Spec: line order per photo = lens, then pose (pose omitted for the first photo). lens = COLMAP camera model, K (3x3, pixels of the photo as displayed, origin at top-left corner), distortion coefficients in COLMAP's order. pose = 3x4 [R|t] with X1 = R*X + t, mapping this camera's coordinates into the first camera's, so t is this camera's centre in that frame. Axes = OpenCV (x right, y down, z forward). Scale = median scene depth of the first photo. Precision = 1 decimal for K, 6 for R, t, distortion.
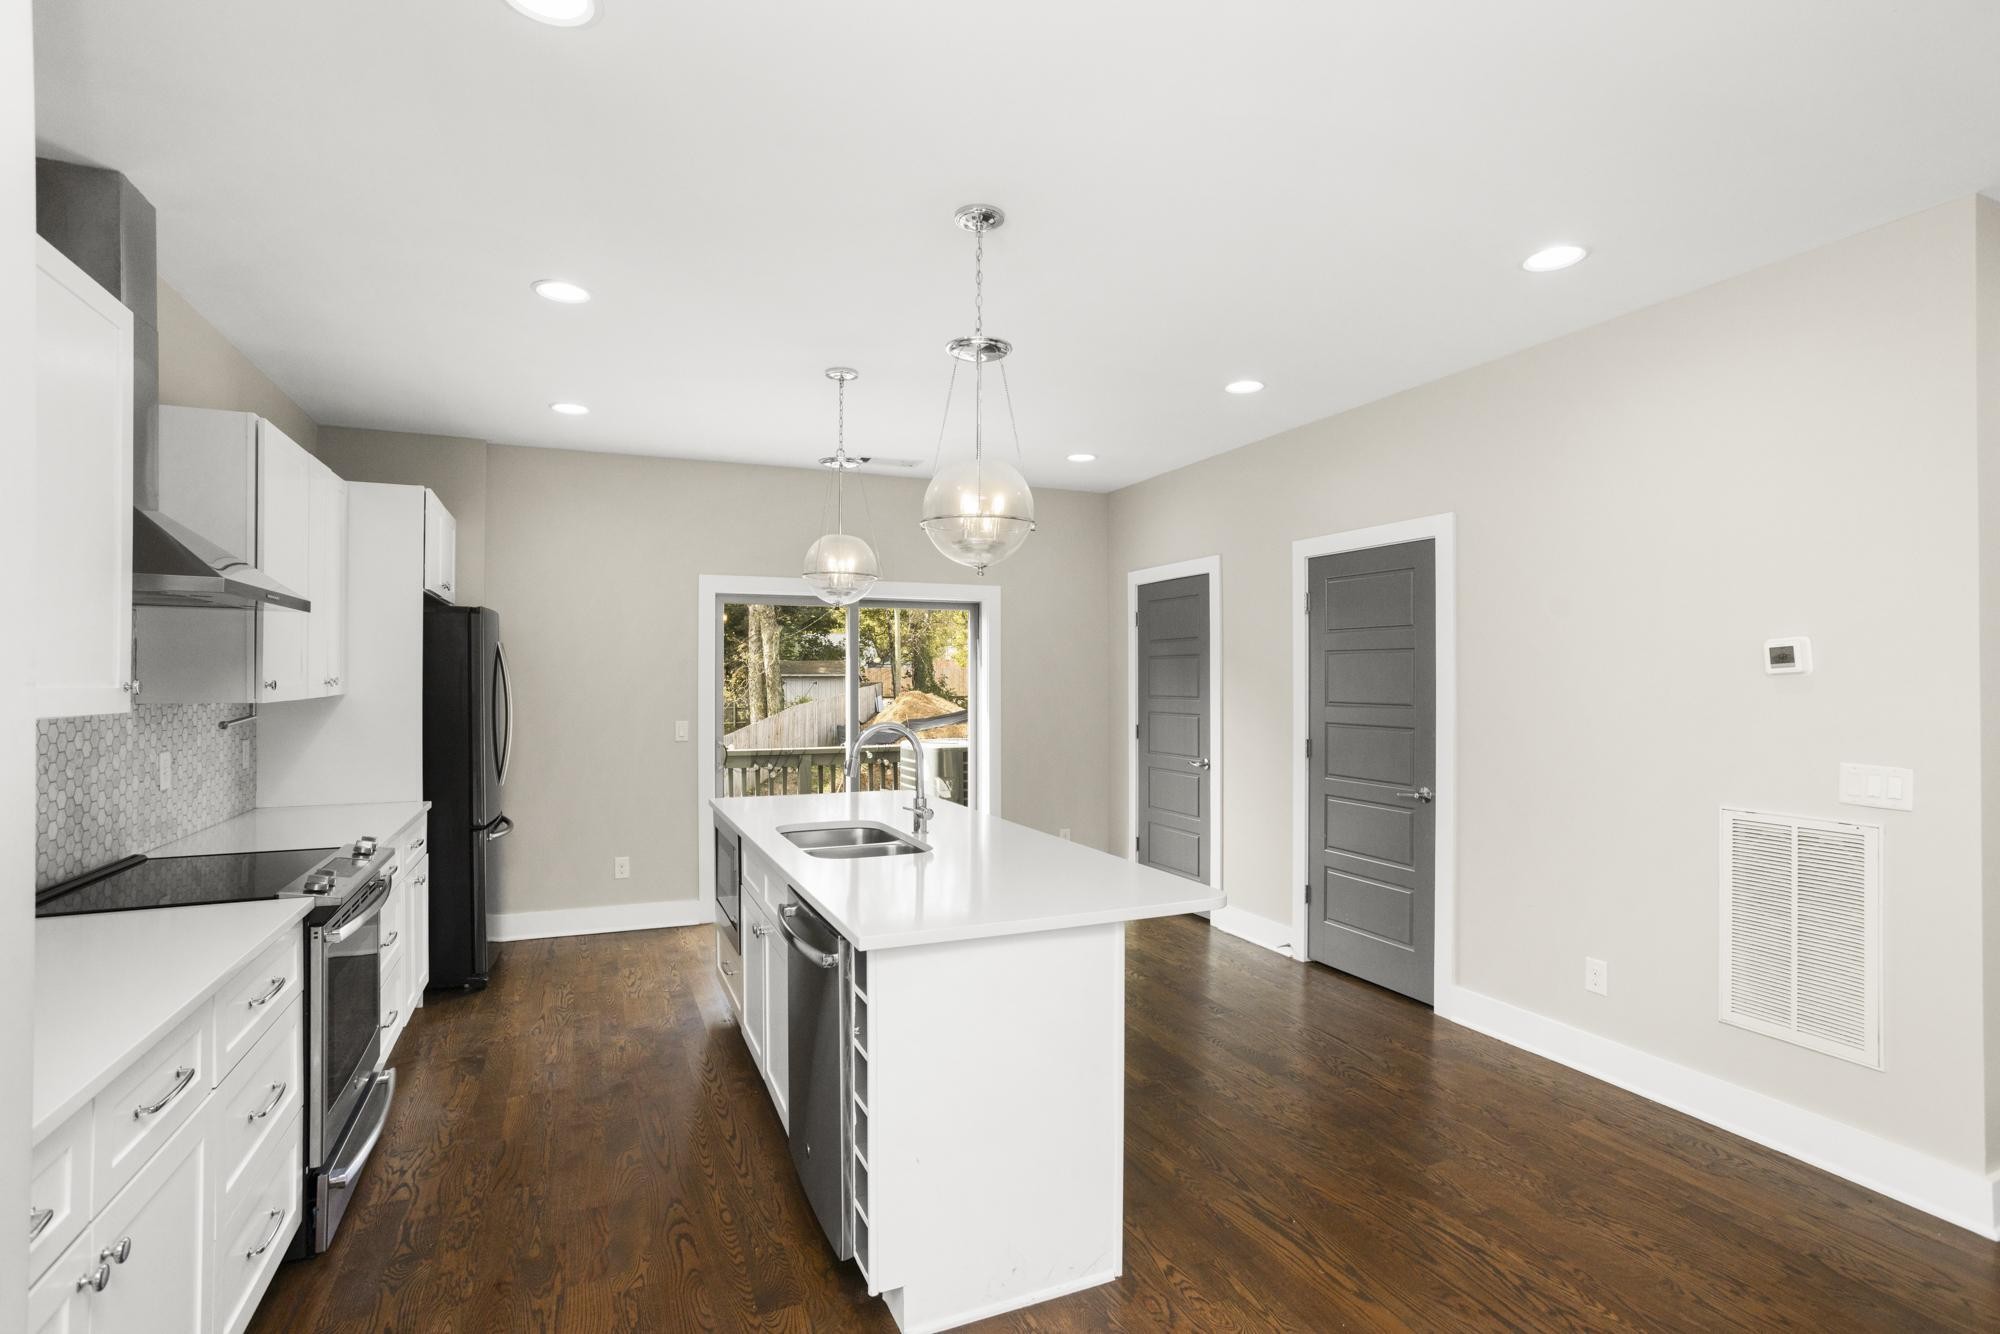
lens RADIAL K [[961.9, 0, 996.1], [0, 961.9, 666.8], [0, 0, 1]] dist [-0.044545, 0.022011]
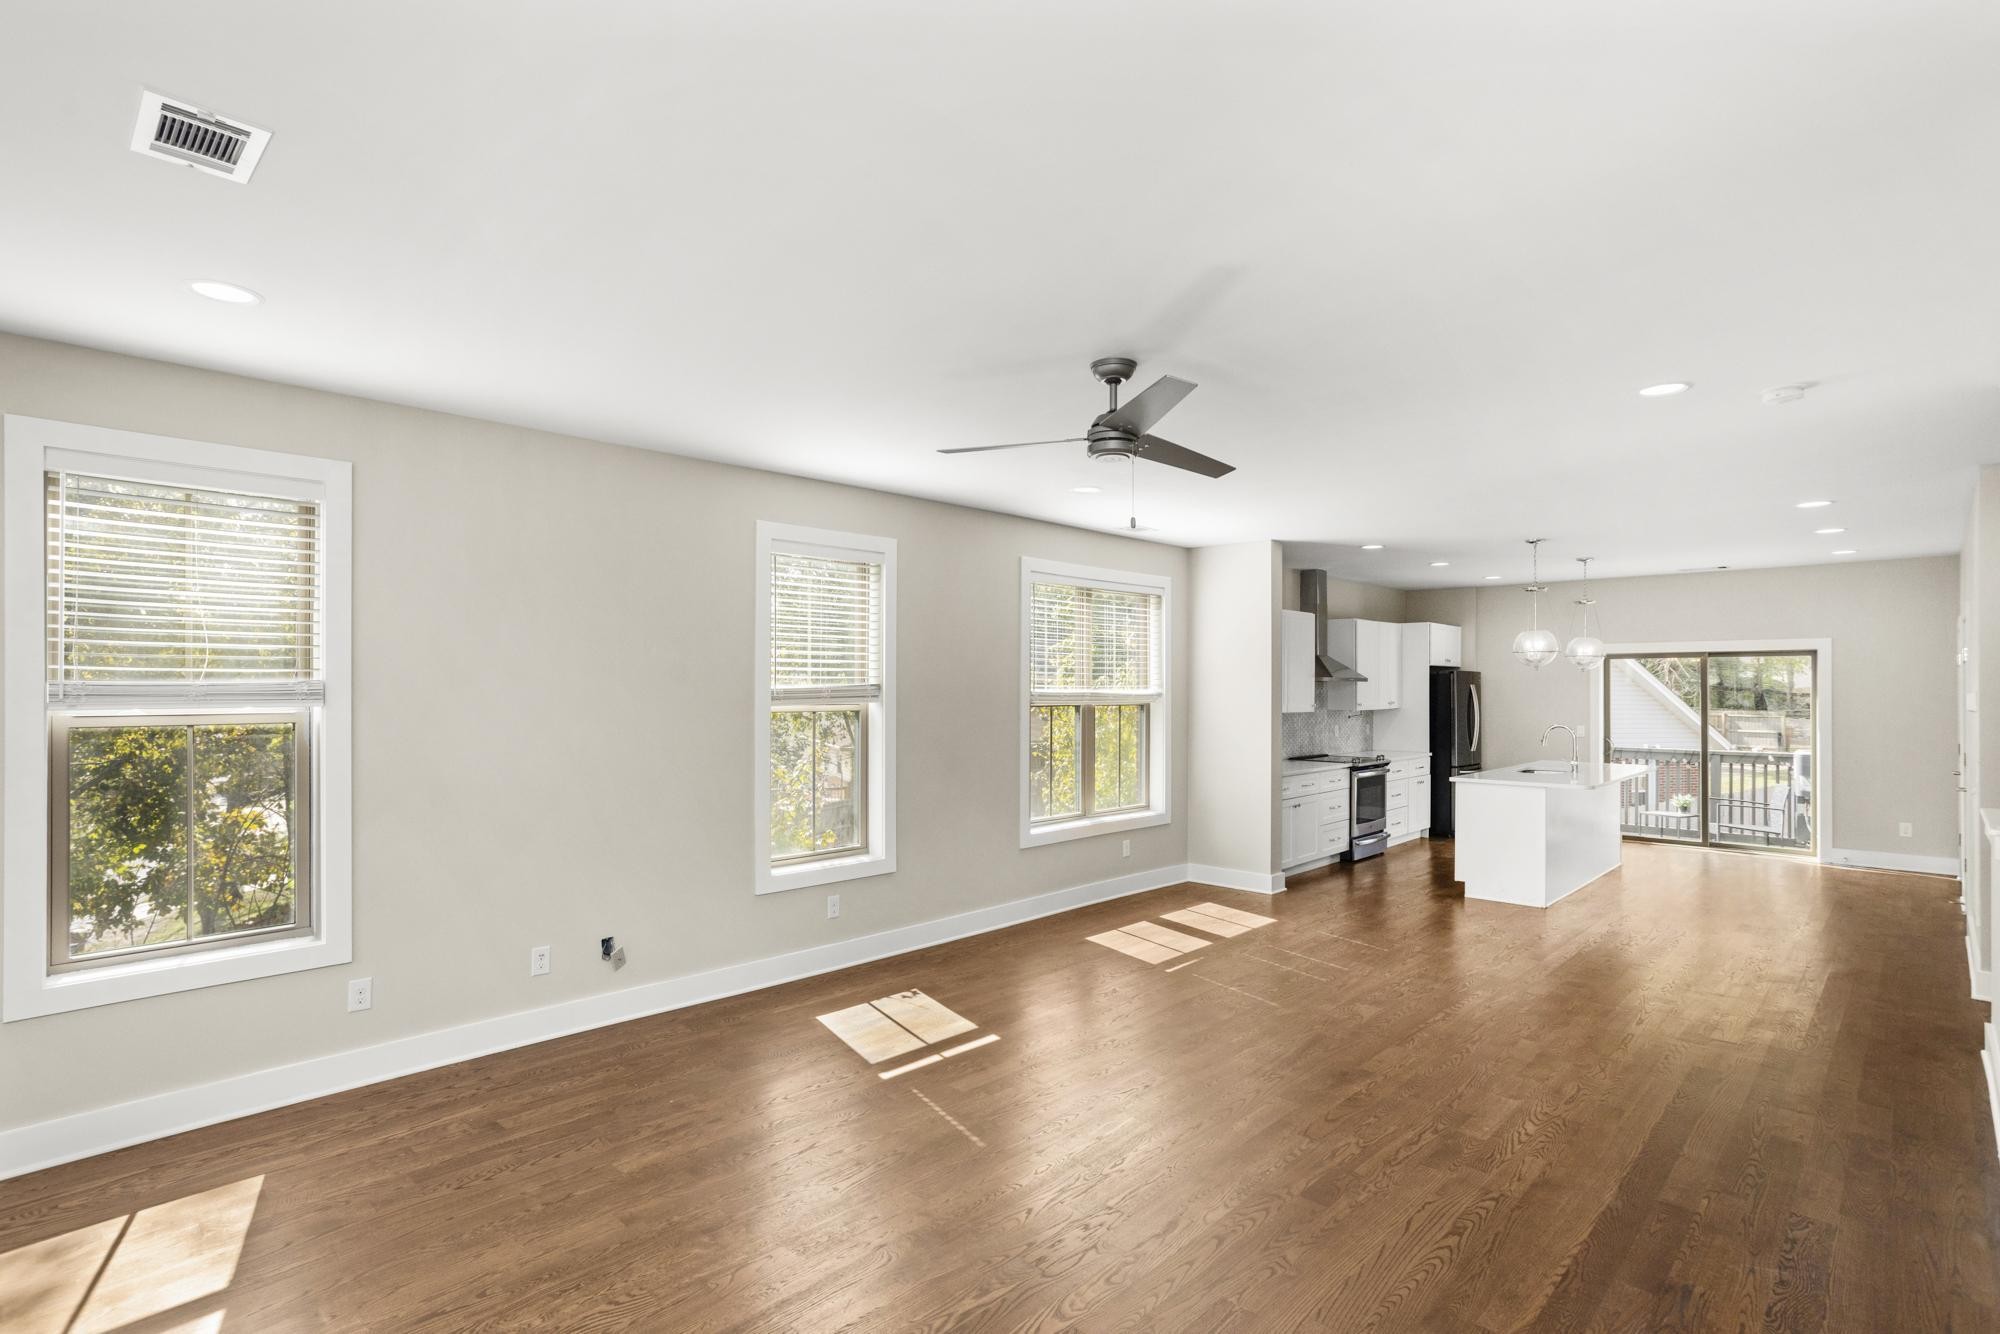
lens RADIAL K [[984.0, 0, 994.0], [0, 984.0, 680.0], [0, 0, 1]] dist [-0.044811, 0.023353]
pose [[0.384168, -0.006158, -0.923243, 1.078768], [0.008553, 0.999959, -0.003110, -0.038014], [0.923224, -0.006701, 0.384205, -0.837508]]
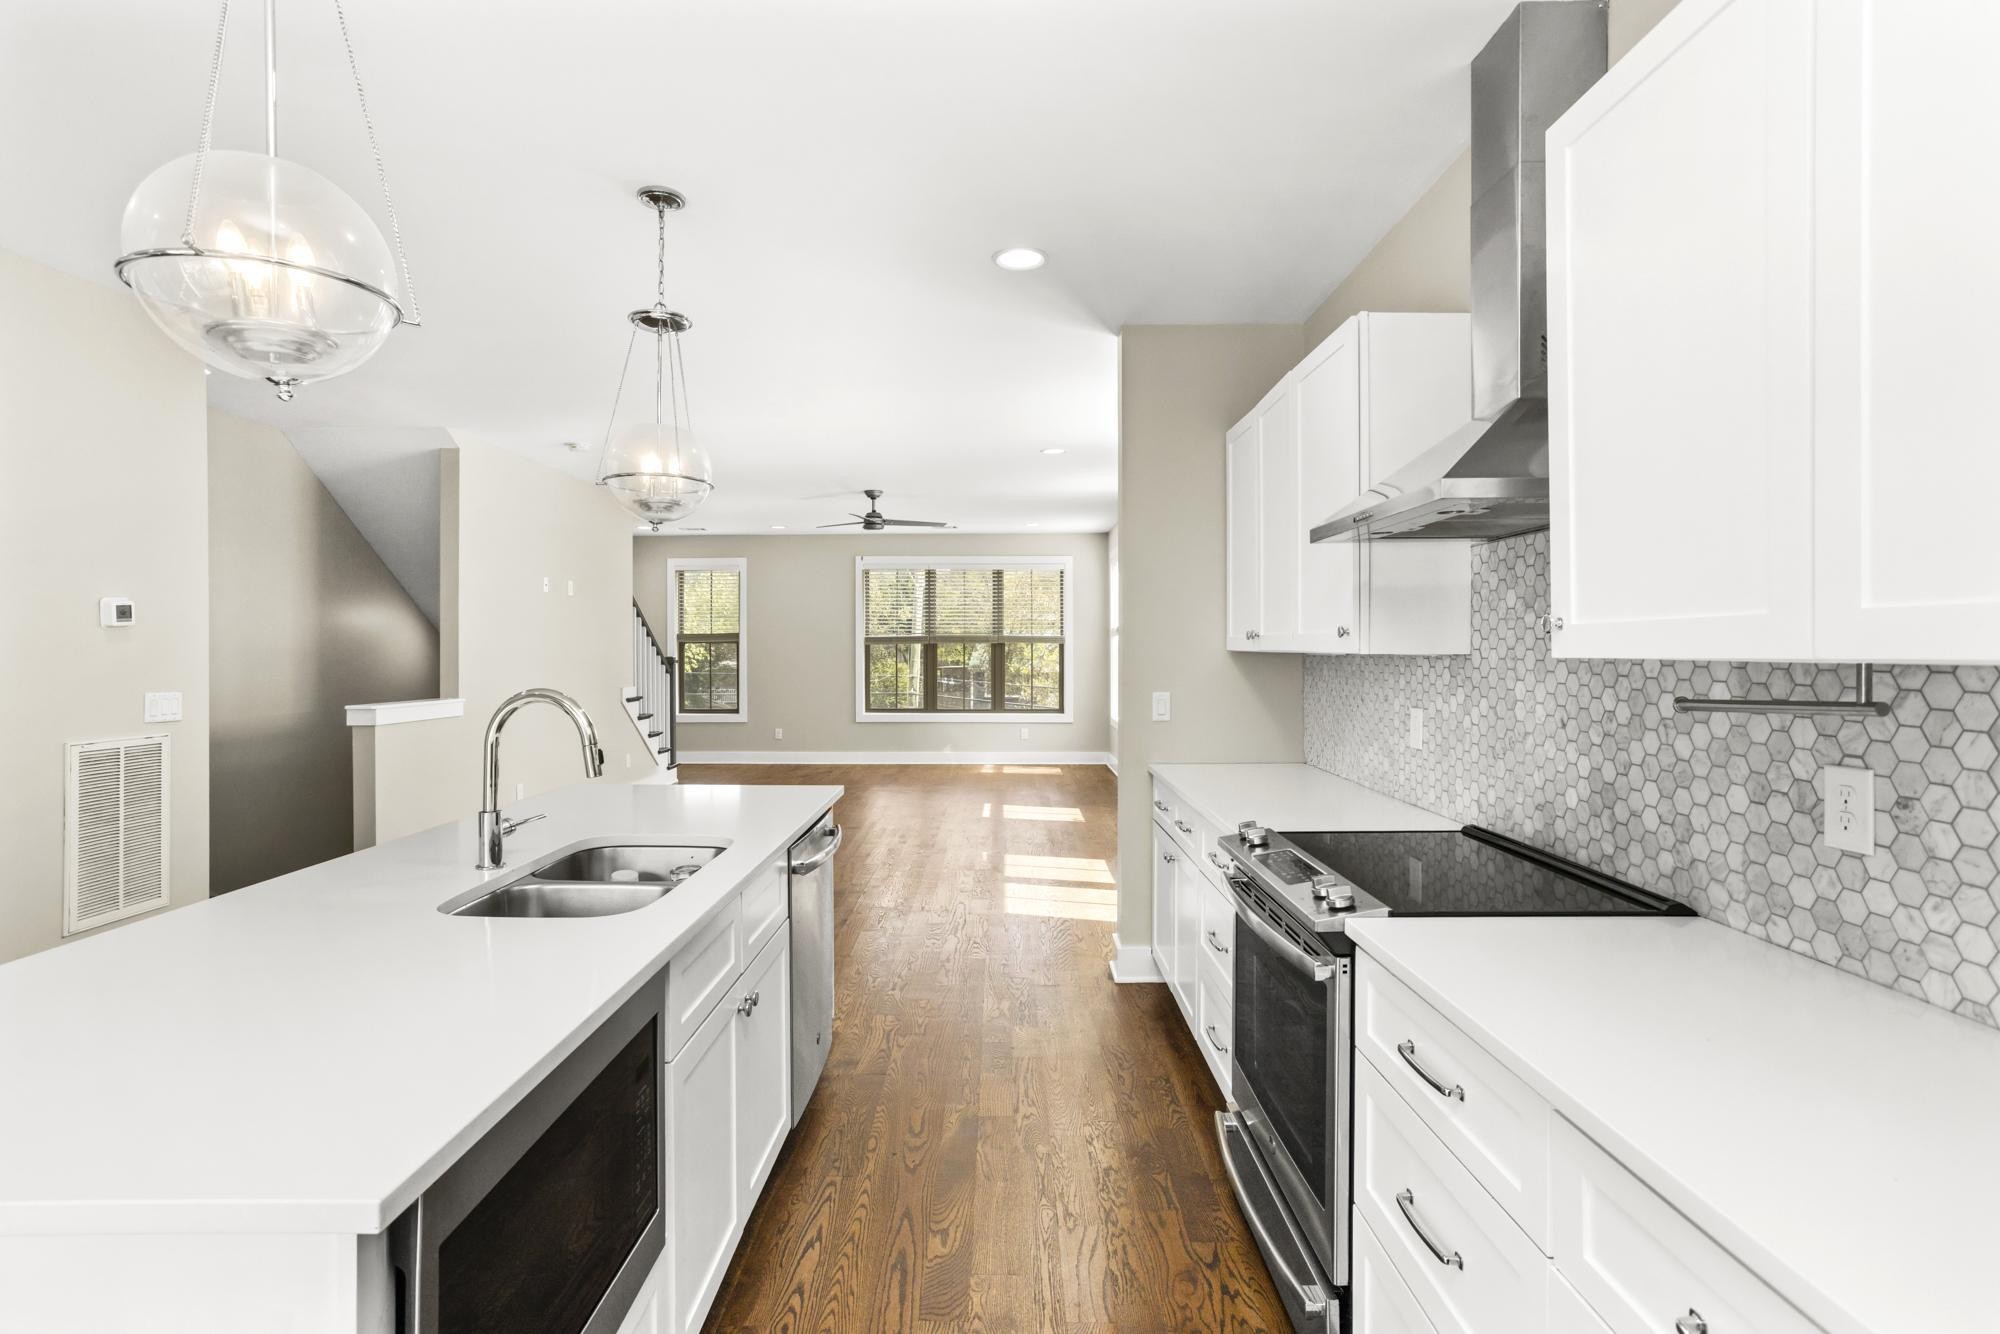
lens RADIAL K [[984.0, 0, 994.0], [0, 984.0, 680.0], [0, 0, 1]] dist [-0.044811, 0.023353]
pose [[-0.914493, -0.015322, 0.404312, -0.431423], [-0.006795, 0.999723, 0.022516, 0.024842], [-0.404545, 0.017844, -0.914344, 0.994307]]
